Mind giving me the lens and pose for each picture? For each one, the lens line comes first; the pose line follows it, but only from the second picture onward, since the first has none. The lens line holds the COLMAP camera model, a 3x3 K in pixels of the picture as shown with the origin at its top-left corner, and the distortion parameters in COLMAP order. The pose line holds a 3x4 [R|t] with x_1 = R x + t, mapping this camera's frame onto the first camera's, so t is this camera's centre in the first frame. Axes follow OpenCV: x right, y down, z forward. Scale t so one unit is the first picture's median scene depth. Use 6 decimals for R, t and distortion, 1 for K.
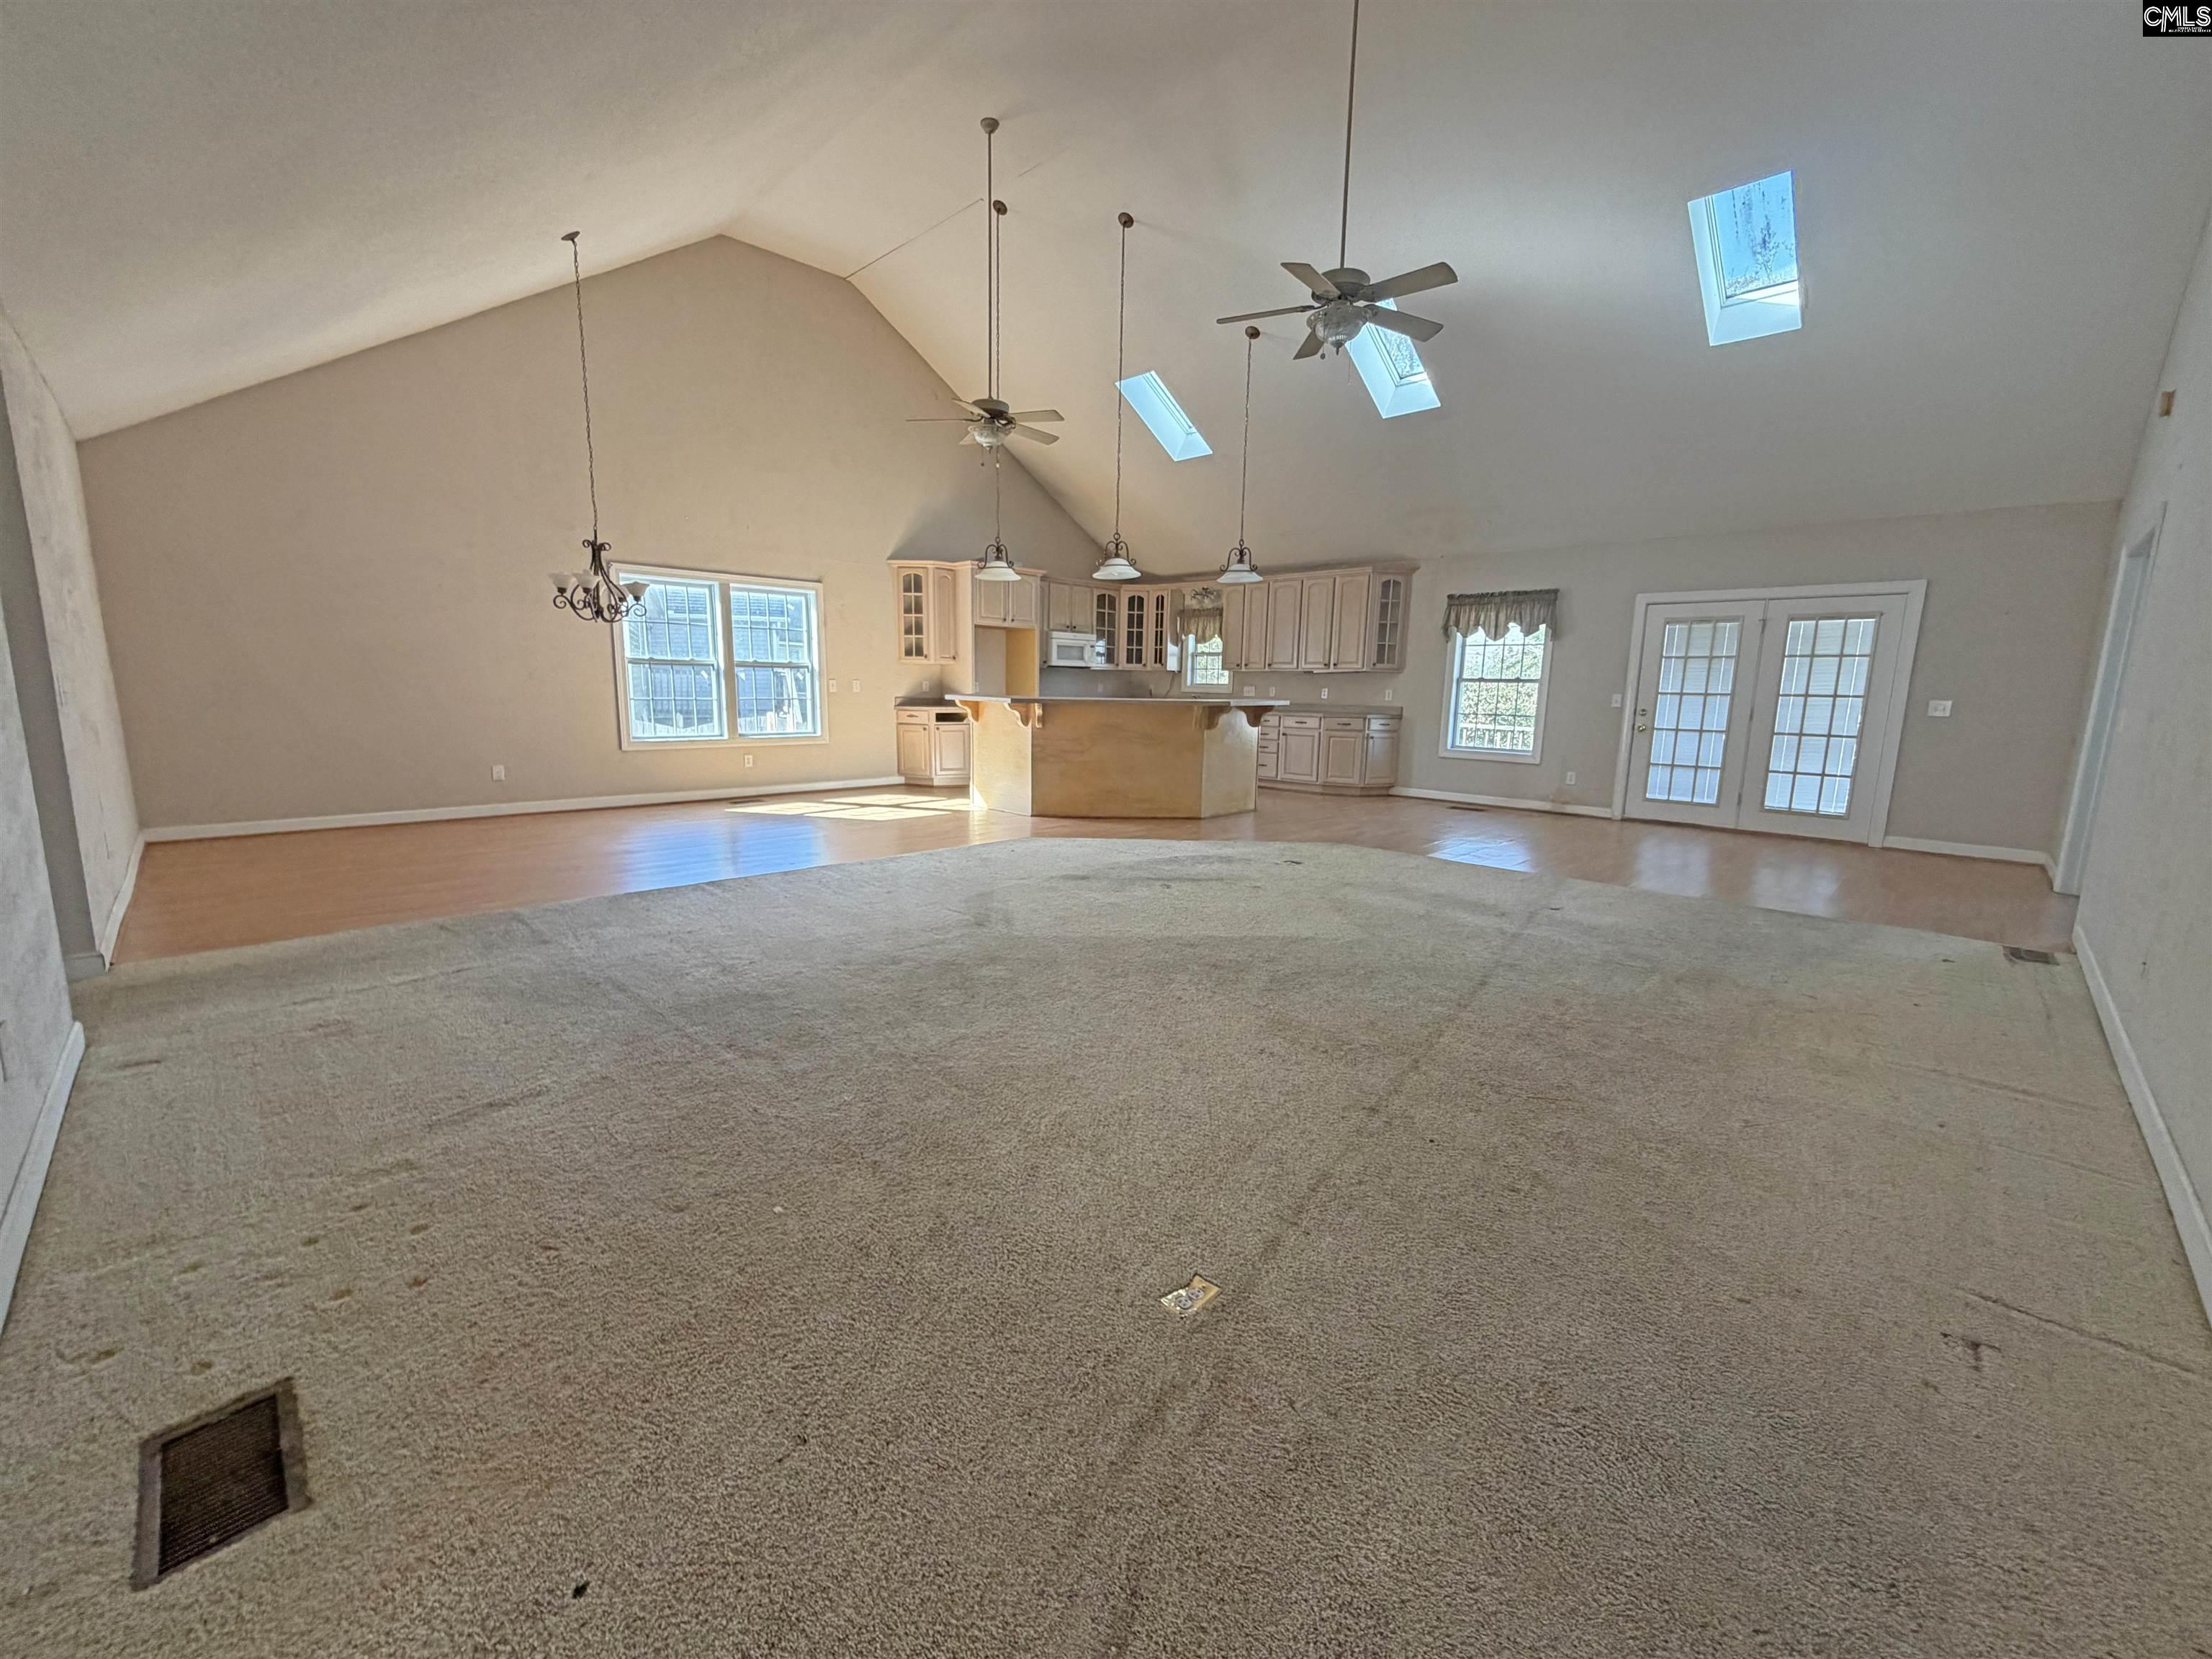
lens RADIAL K [[884.5, 0, 1102.0], [0, 884.5, 829.0], [0, 0, 1]] dist [-0.000809, -0.000056]
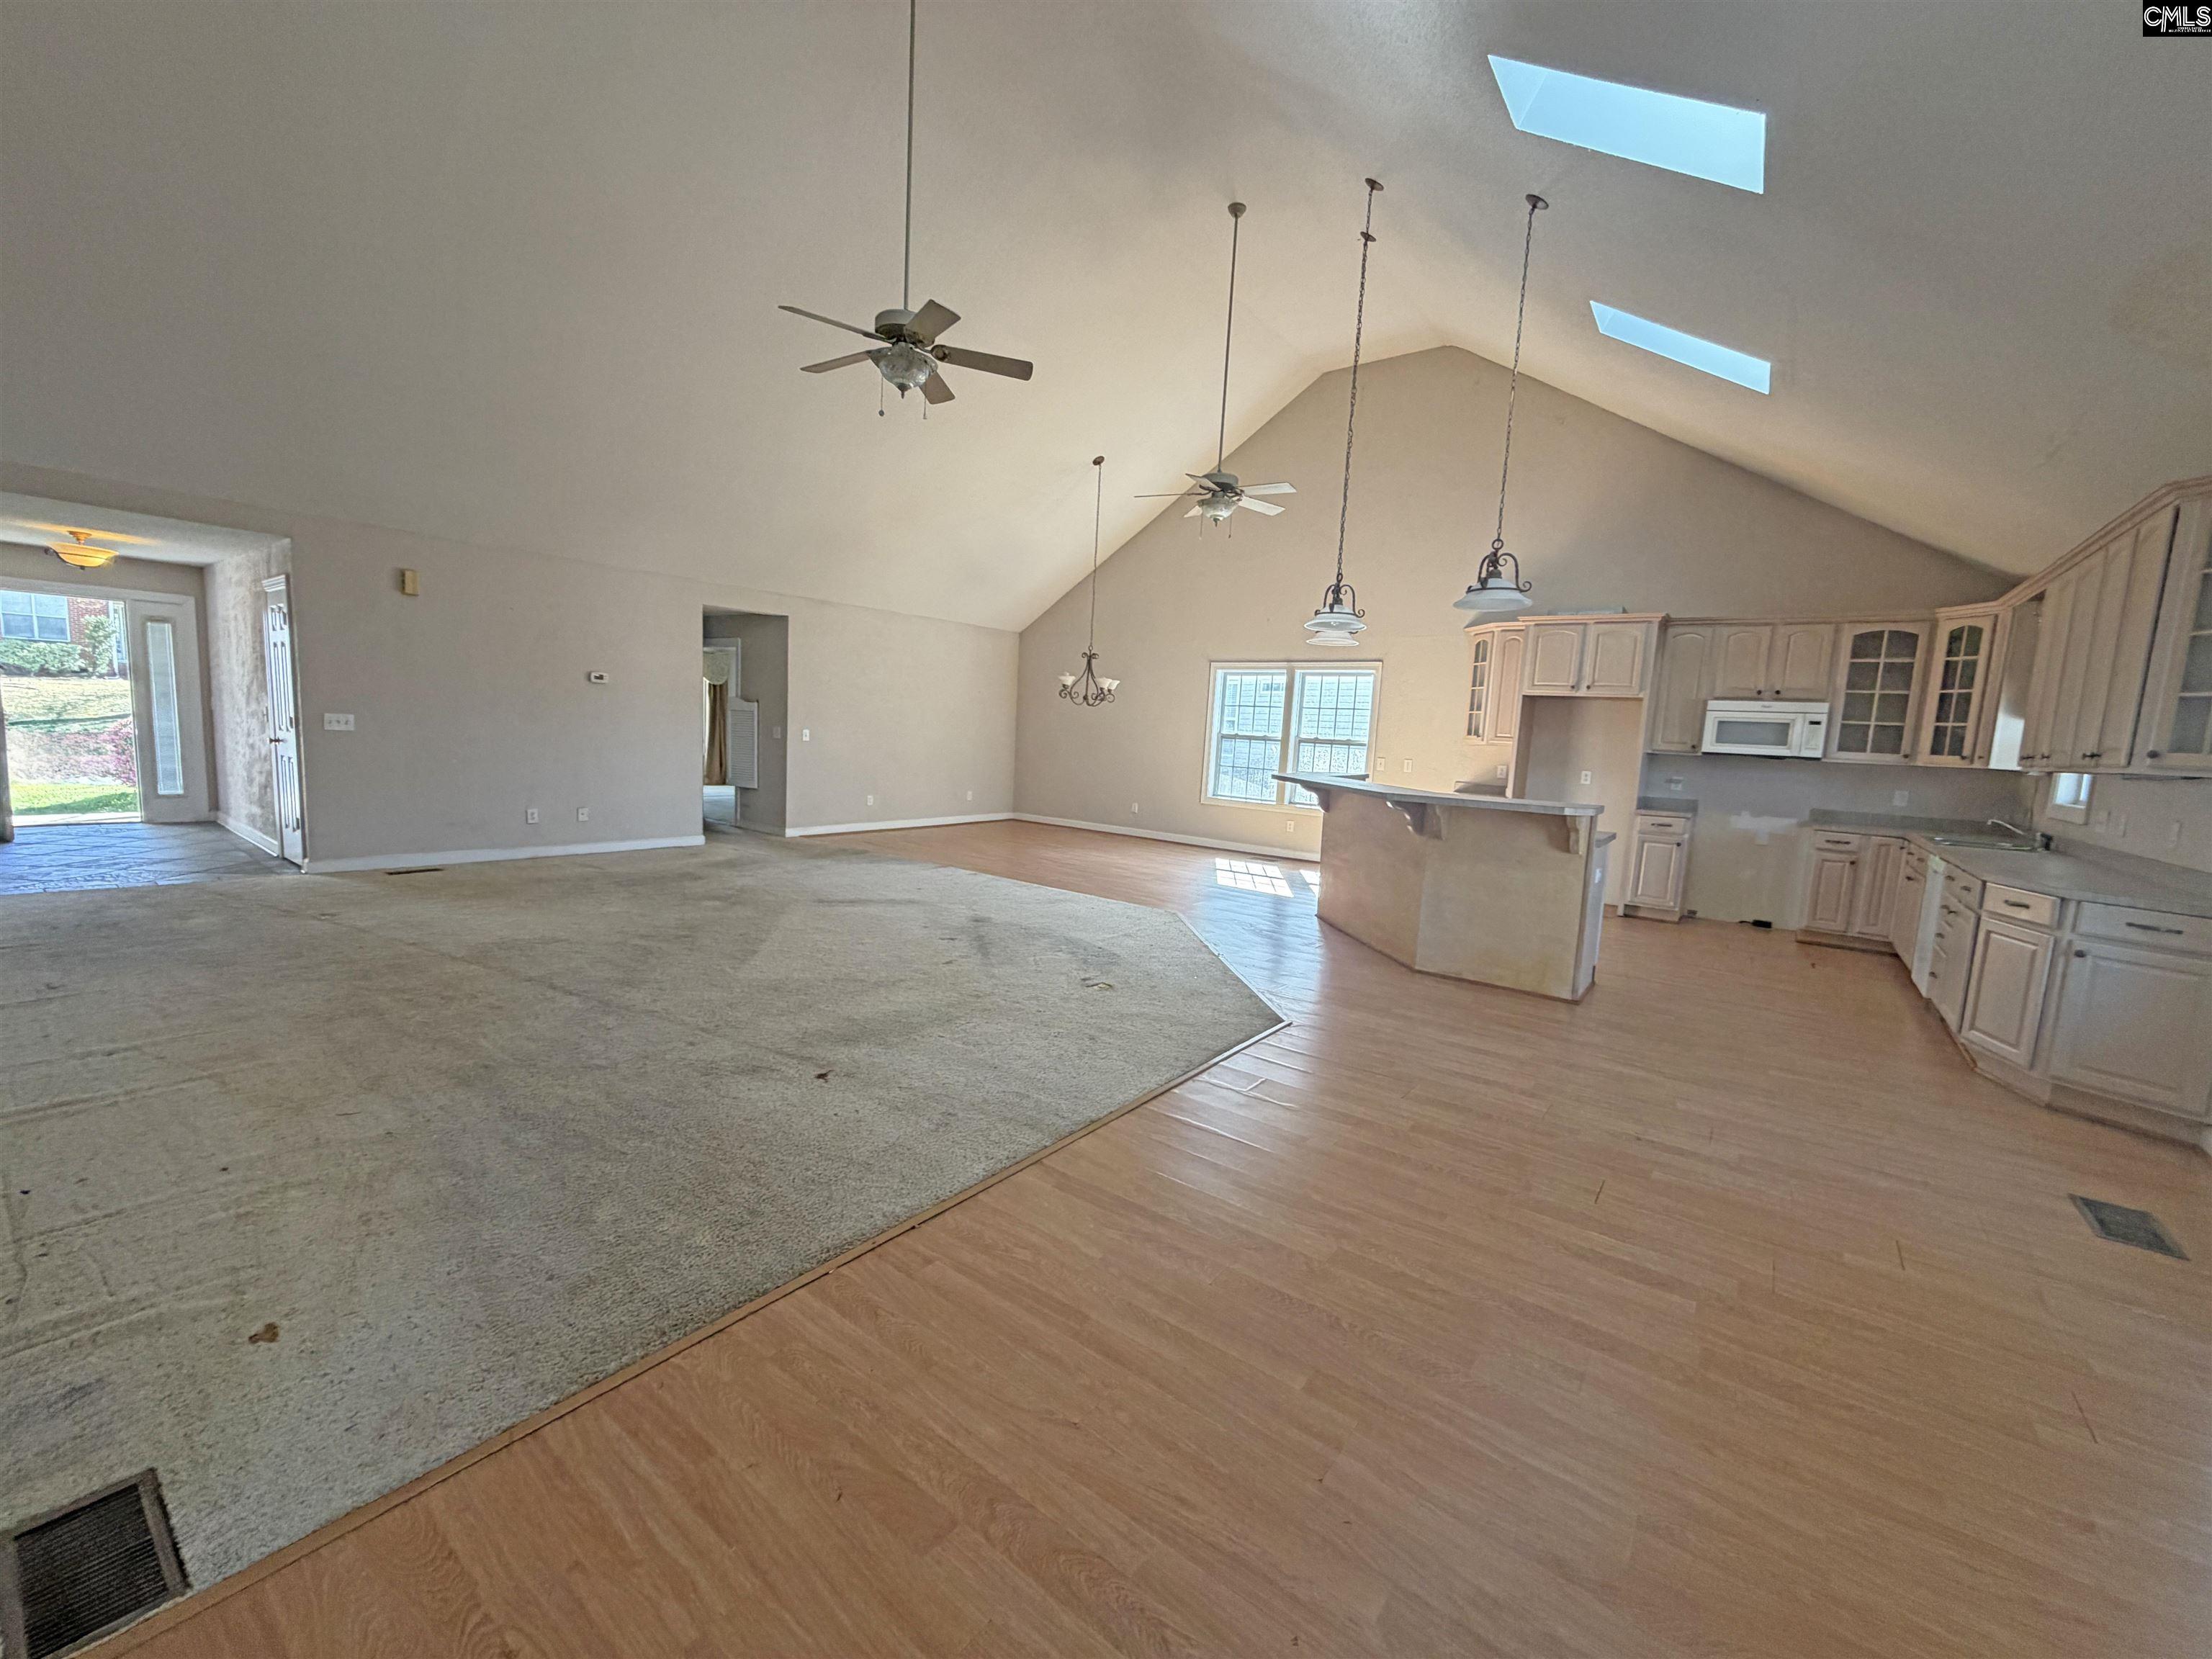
lens RADIAL K [[884.5, 0, 1101.6], [0, 884.5, 833.0], [0, 0, 1]] dist [-0.000809, -0.000056]
pose [[0.131796, 0.105741, -0.985621, 0.533314], [-0.210490, 0.974605, 0.076413, -0.082995], [0.968671, 0.197393, 0.150707, 0.482576]]
